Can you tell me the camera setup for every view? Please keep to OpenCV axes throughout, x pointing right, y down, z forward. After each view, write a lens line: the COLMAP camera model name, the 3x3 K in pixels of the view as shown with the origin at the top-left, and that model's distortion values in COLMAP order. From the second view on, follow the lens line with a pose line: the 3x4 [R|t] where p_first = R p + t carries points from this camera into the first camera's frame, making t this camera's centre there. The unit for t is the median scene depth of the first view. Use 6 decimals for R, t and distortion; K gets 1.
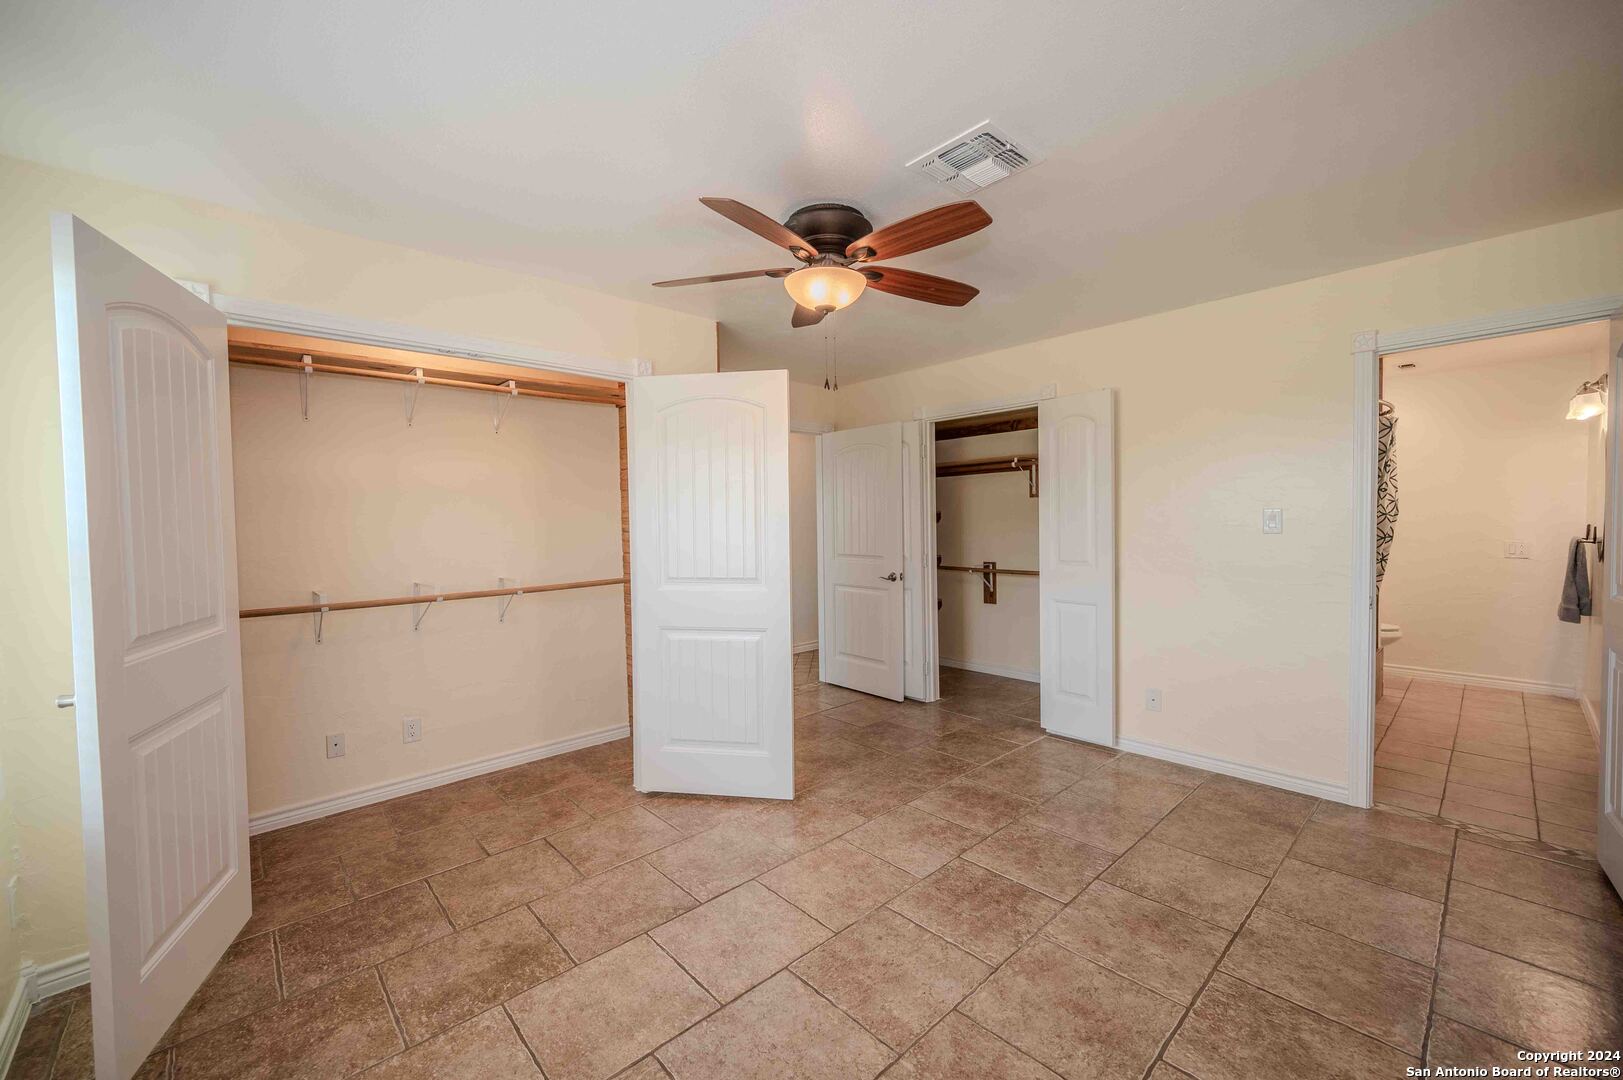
lens RADIAL K [[645.6, 0, 814.7], [0, 645.6, 541.3], [0, 0, 1]] dist [0.000188, 0.000078]
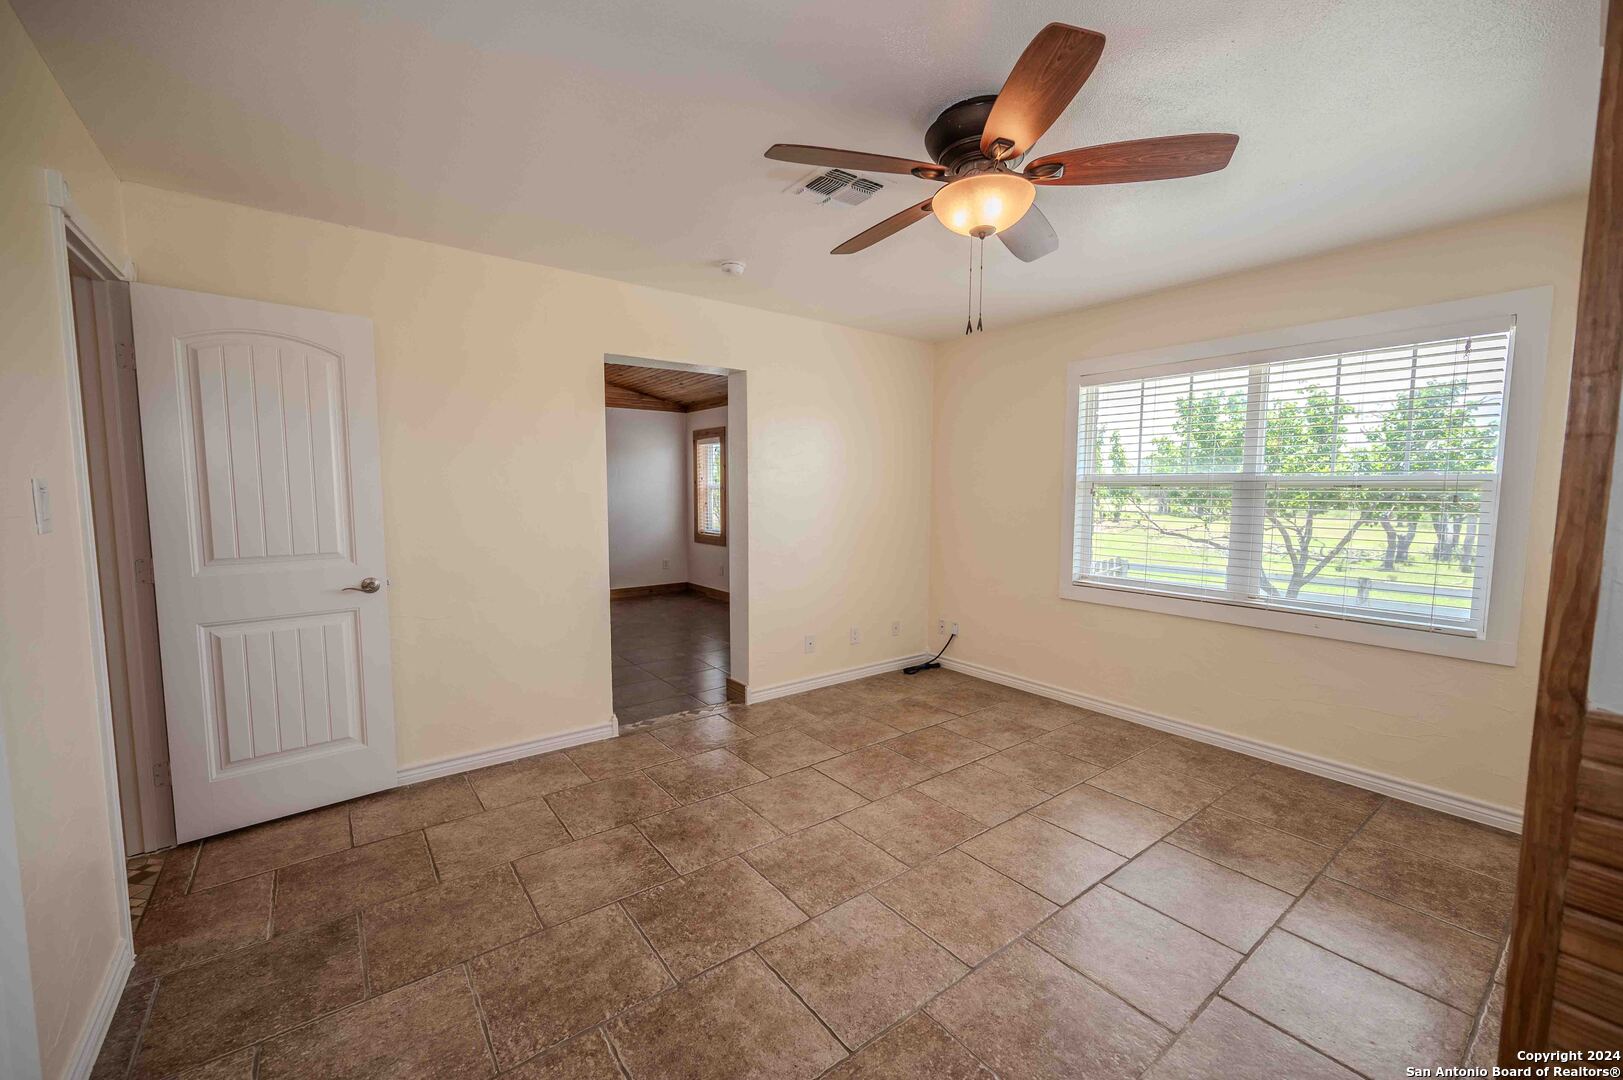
lens RADIAL K [[645.6, 0, 814.7], [0, 645.6, 541.3], [0, 0, 1]] dist [0.000188, 0.000078]
pose [[-0.995358, 0.004895, 0.096116, 0.133552], [0.015988, 0.993239, 0.114982, -0.058928], [-0.094903, 0.115985, -0.988707, 1.648163]]
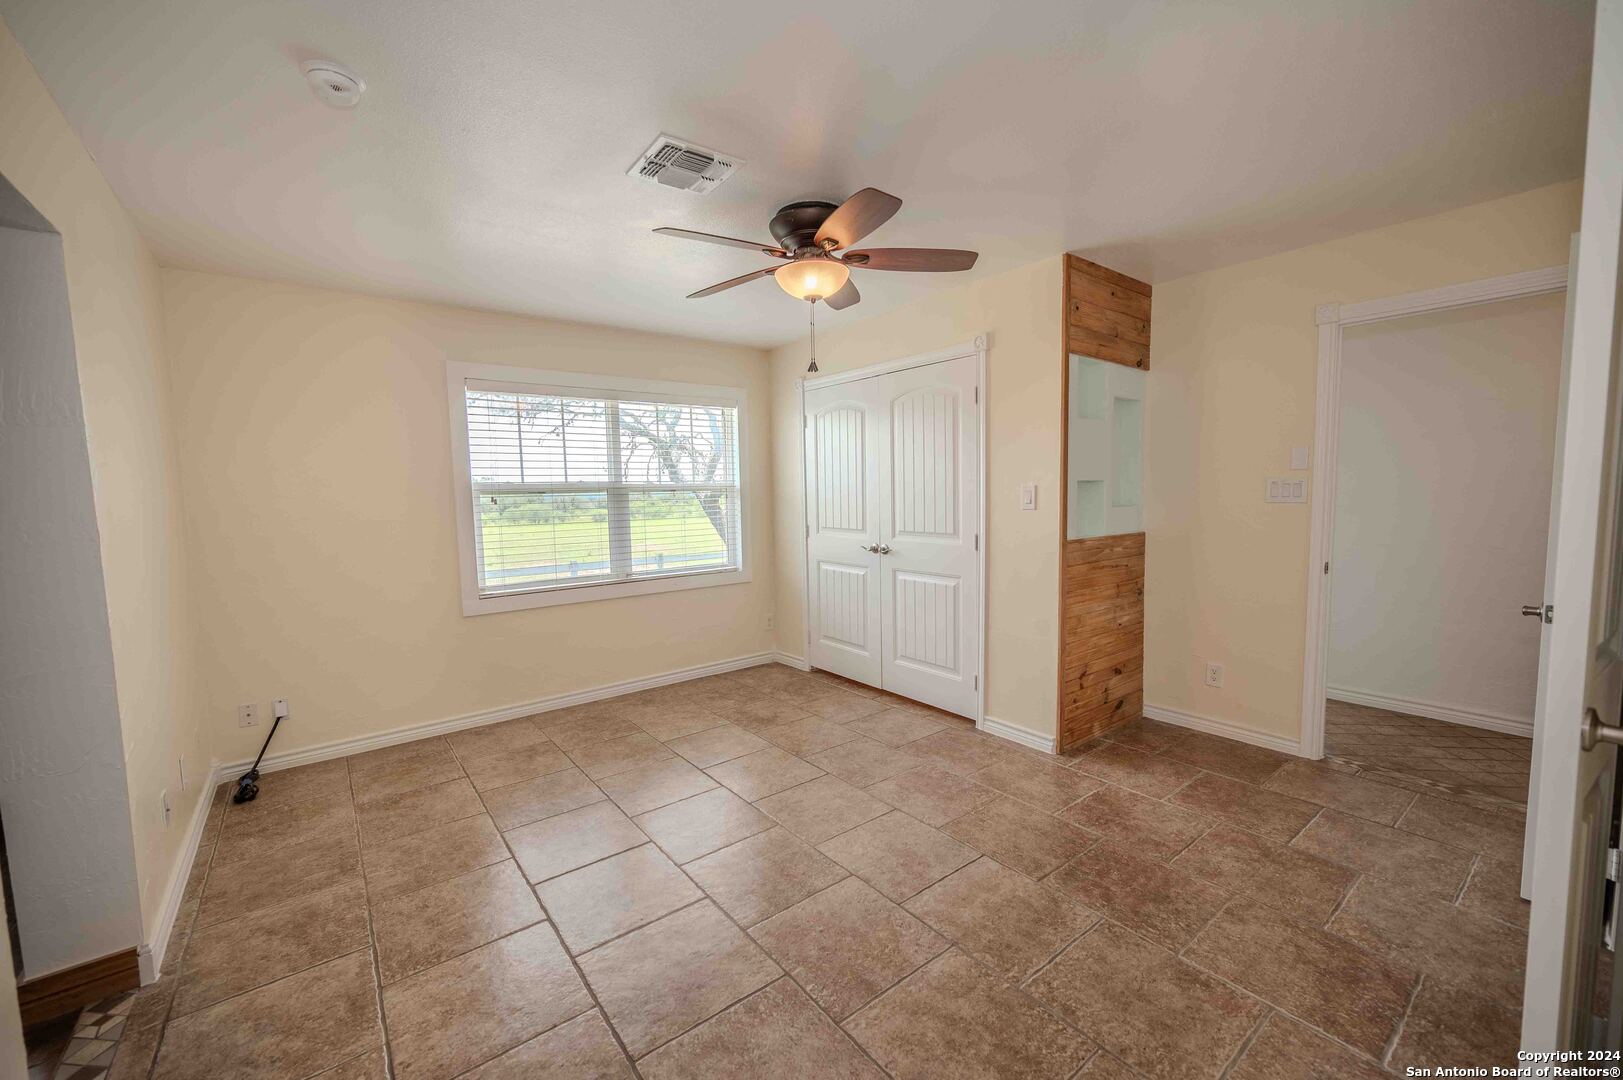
lens RADIAL K [[642.7, 0, 814.7], [0, 642.7, 542.2], [0, 0, 1]] dist [-0.000080, 0.000133]
pose [[-0.087046, 0.098956, -0.991277, 1.002262], [-0.010083, 0.994916, 0.100204, -0.047814], [0.996153, 0.018718, -0.085605, 0.967226]]
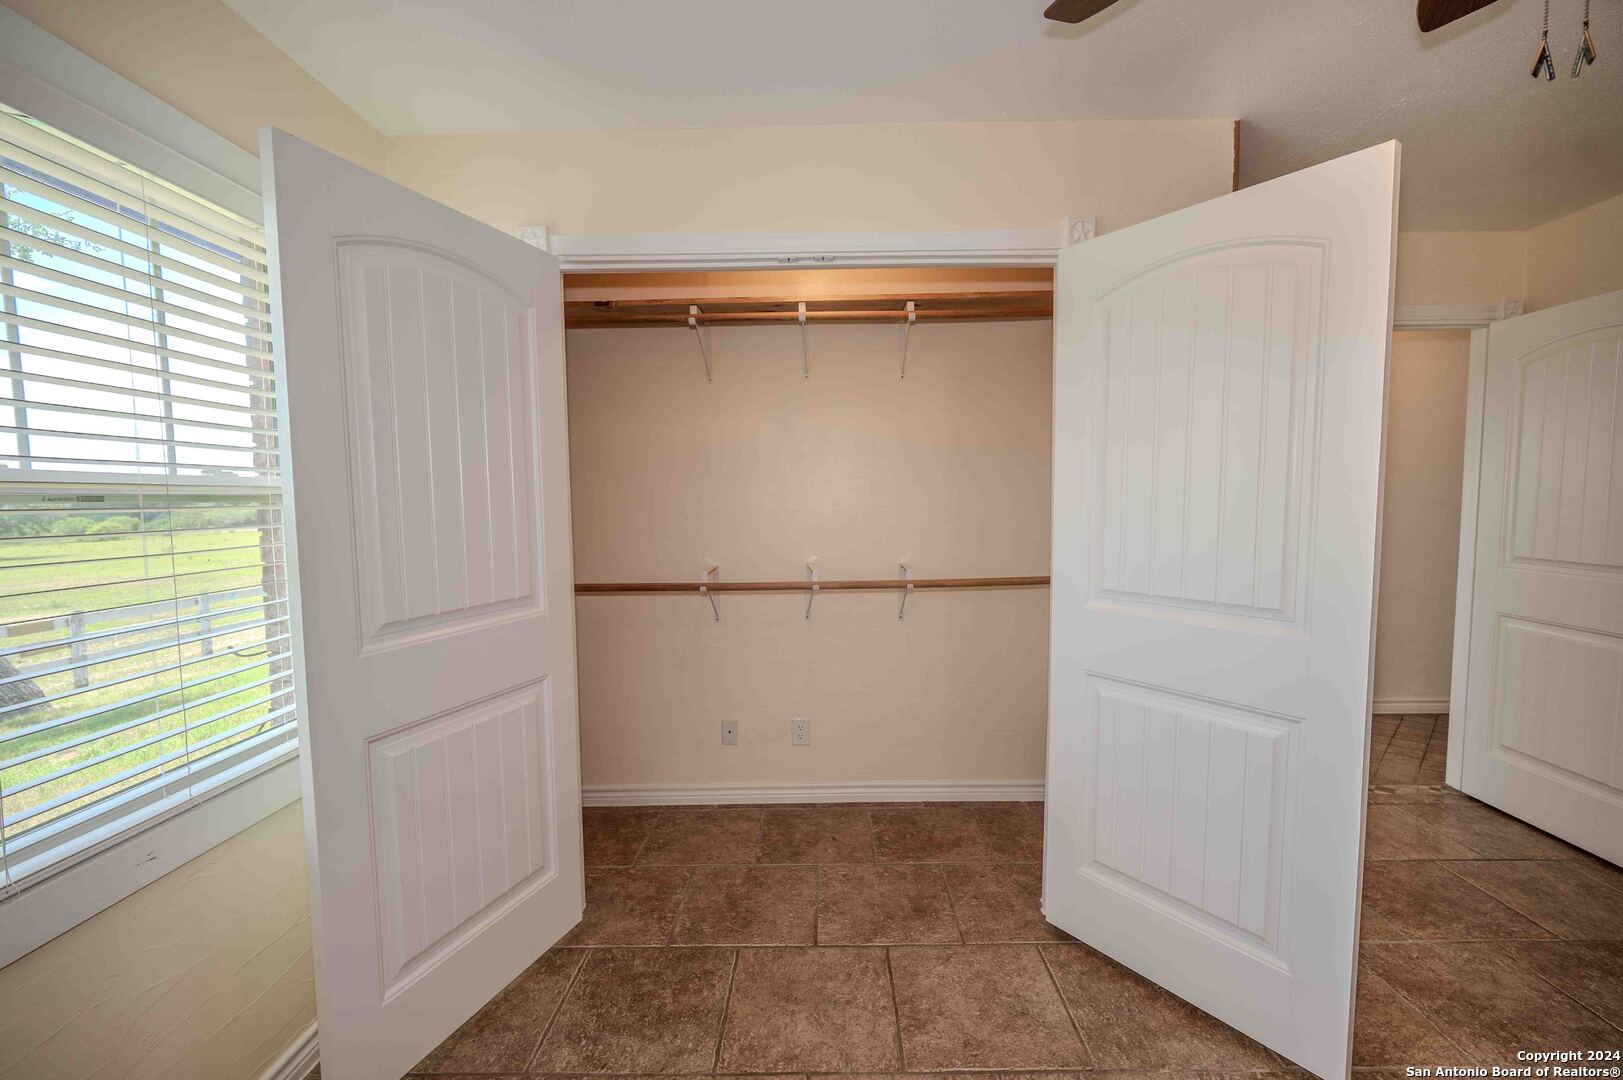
lens RADIAL K [[673.8, 0, 817.6], [0, 673.8, 544.7], [0, 0, 1]] dist [-0.000843, 0.000016]
pose [[0.726588, 0.057246, -0.684685, -0.000630], [-0.023941, 0.998027, 0.058039, -0.015007], [0.686657, -0.025778, 0.726525, 0.444678]]
